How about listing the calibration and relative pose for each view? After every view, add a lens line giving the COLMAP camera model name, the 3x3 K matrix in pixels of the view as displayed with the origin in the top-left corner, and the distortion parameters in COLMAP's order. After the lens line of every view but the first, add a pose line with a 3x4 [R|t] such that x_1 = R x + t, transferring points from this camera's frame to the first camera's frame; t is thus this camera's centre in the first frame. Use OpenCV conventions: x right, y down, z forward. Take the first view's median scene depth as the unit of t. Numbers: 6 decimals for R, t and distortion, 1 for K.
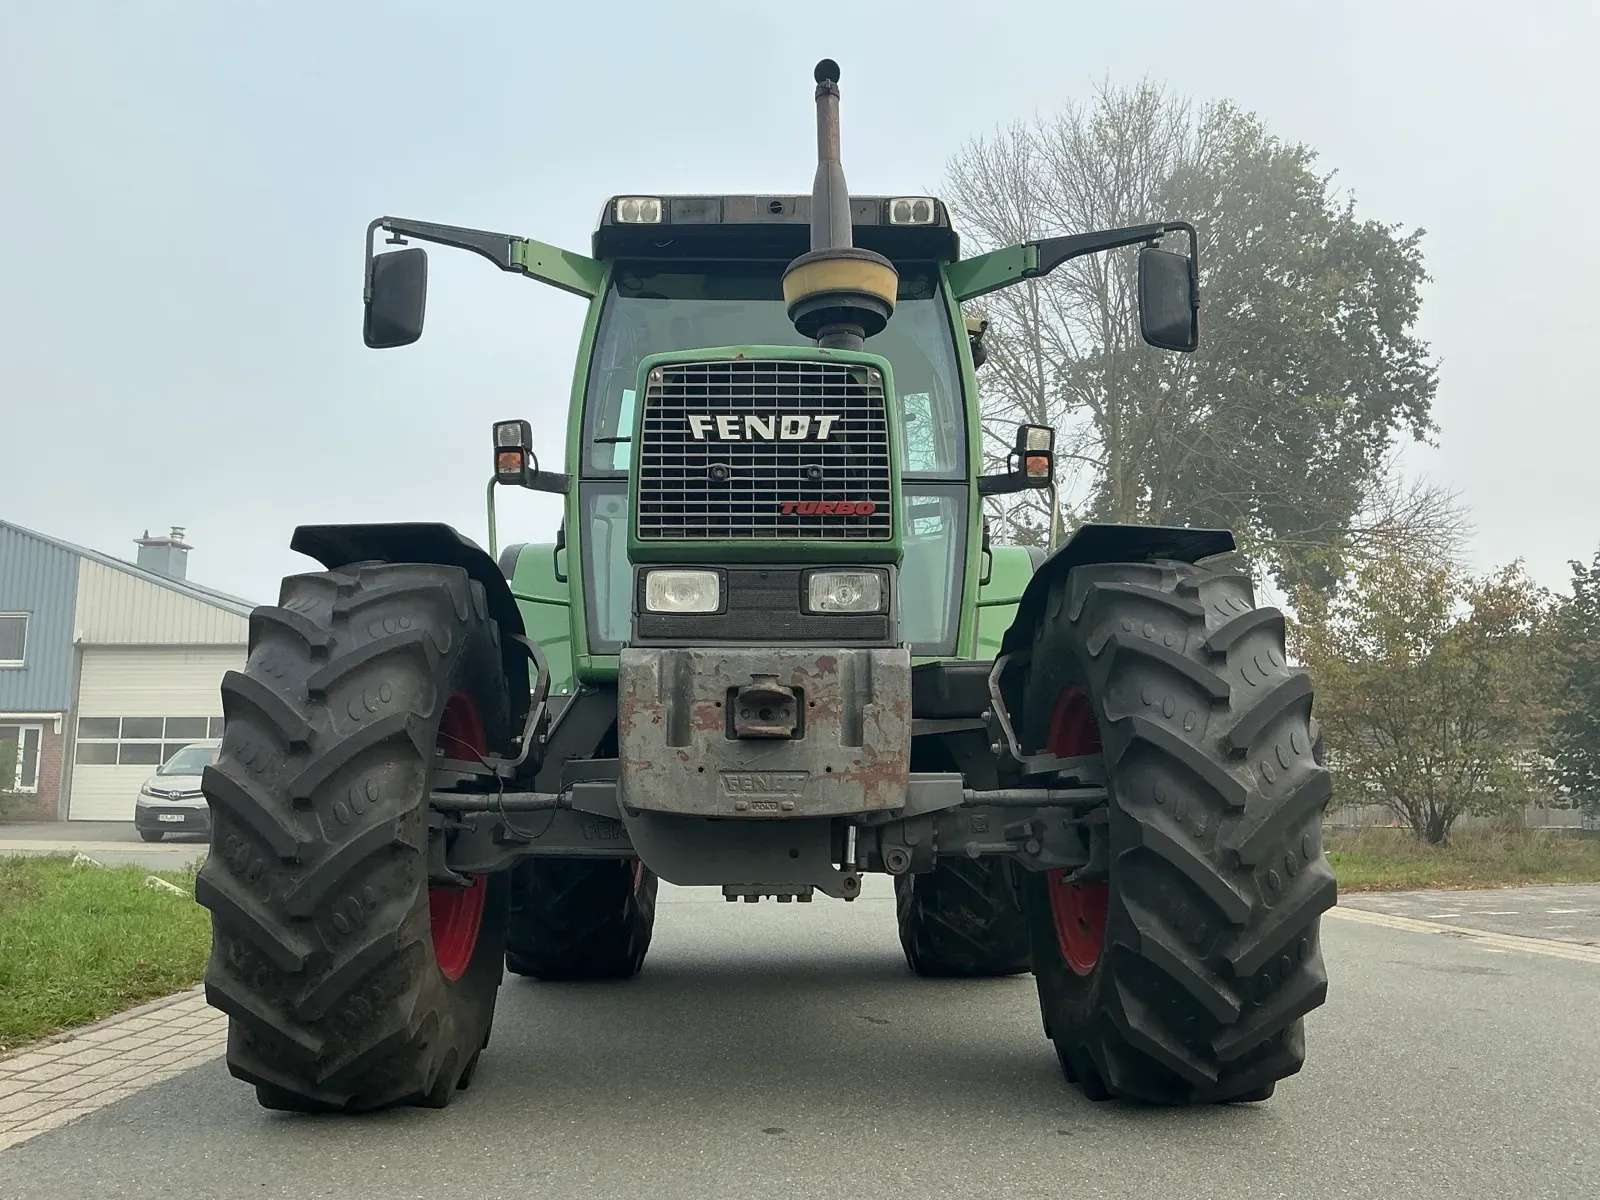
lens RADIAL K [[1322.6, 0, 800.0], [0, 1322.6, 600.0], [0, 0, 1]] dist [0.145727, -0.316275]
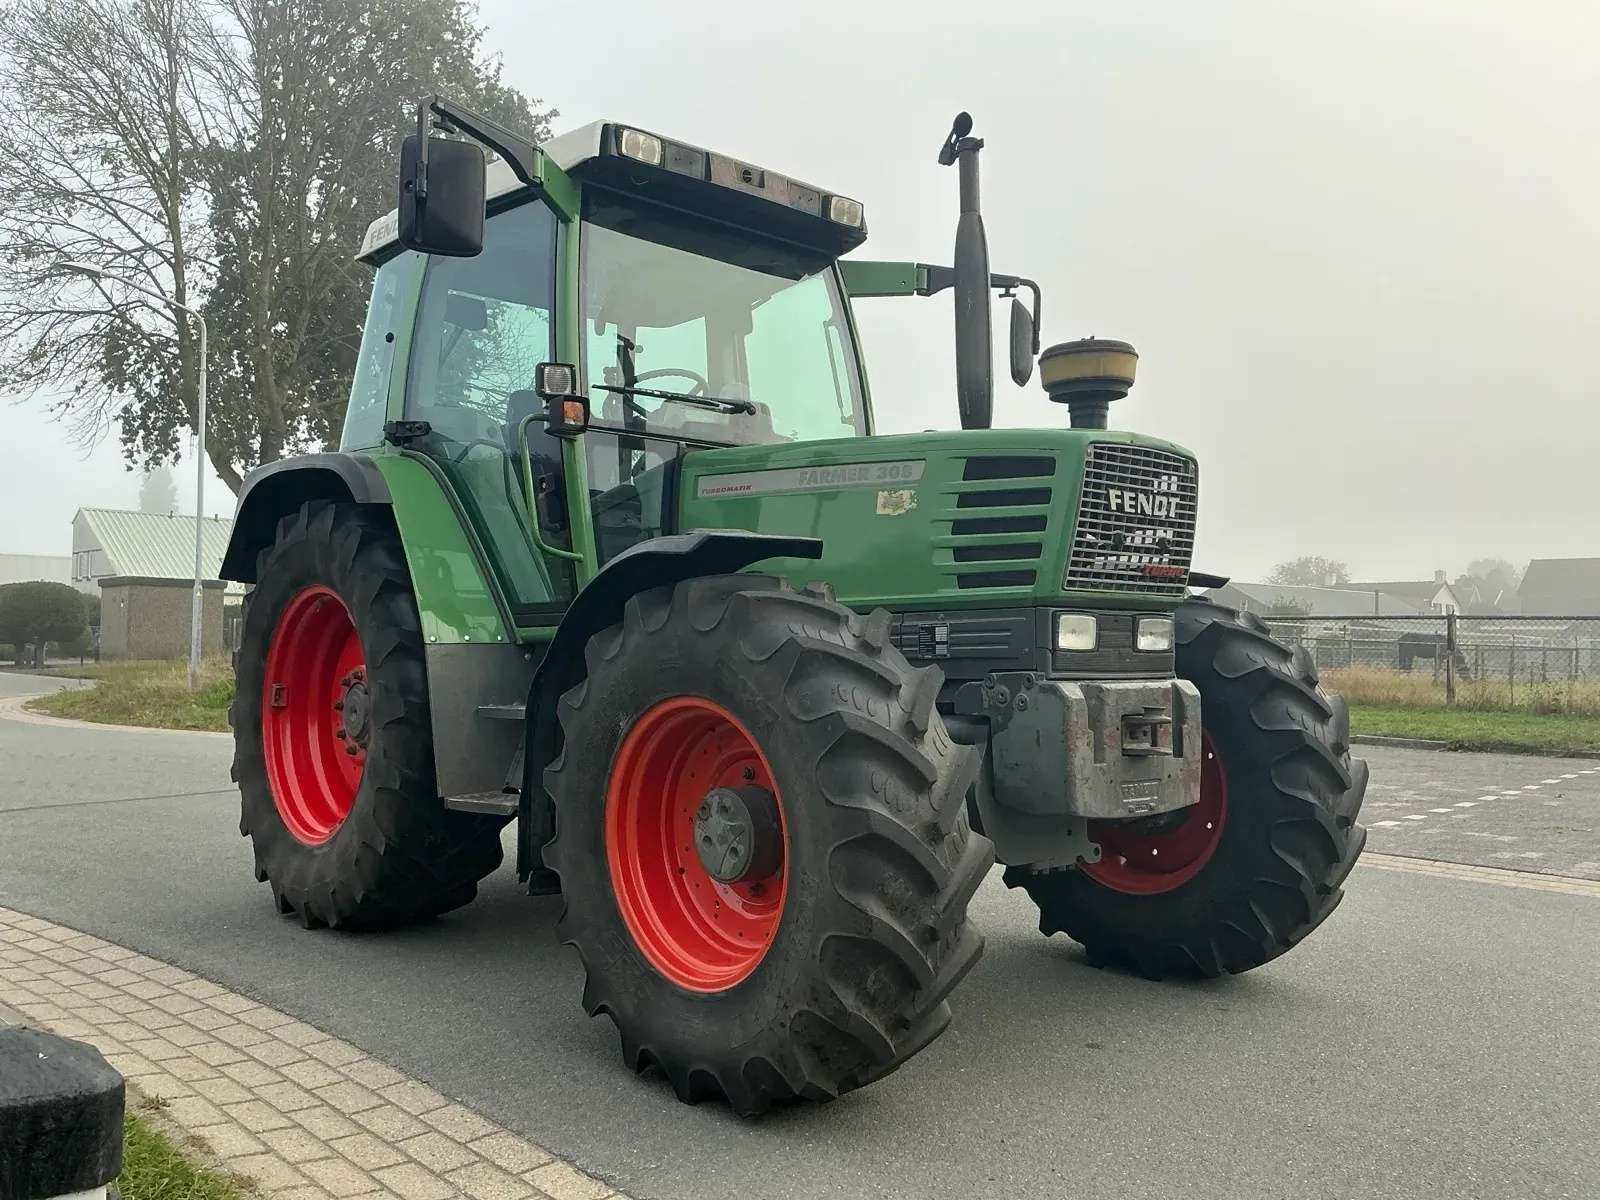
lens RADIAL K [[1322.6, 0, 800.0], [0, 1322.6, 600.0], [0, 0, 1]] dist [0.145727, -0.316275]
pose [[0.747568, 0.029880, 0.663513, -1.090294], [-0.118715, 0.988912, 0.089220, -0.114378], [-0.653490, -0.145467, 0.742826, 0.272843]]
